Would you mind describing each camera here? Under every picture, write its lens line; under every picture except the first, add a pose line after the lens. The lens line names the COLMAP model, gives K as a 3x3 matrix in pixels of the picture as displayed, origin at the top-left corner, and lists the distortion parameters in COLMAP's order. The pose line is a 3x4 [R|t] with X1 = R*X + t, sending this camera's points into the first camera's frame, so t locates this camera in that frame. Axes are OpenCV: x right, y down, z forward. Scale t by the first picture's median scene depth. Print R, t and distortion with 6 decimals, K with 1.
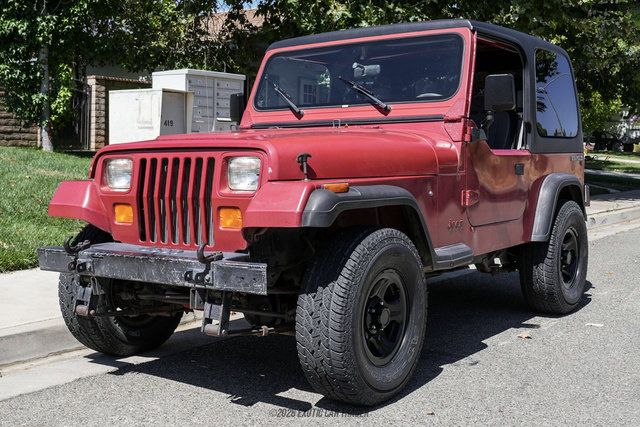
lens RADIAL K [[778.1, 0, 345.4], [0, 778.1, 230.9], [0, 0, 1]] dist [-0.022246, 0.025539]
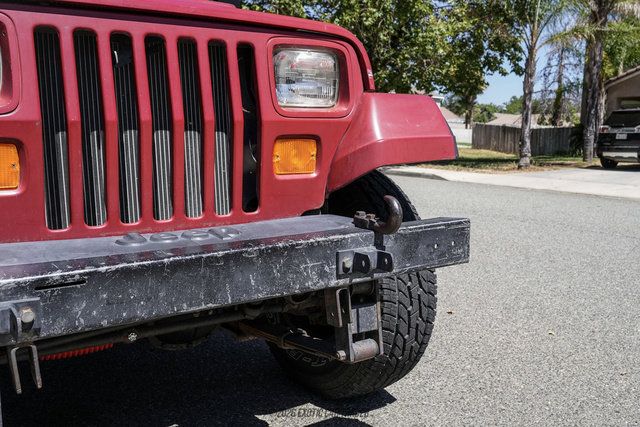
lens RADIAL K [[641.0, 0, 320.0], [0, 641.0, 213.5], [0, 0, 1]] dist [-0.009304, -0.009050]
pose [[0.372032, -0.119389, 0.920510, -0.547201], [0.080969, 0.992088, 0.095948, -0.017817], [-0.924682, 0.038837, 0.378755, 0.774136]]
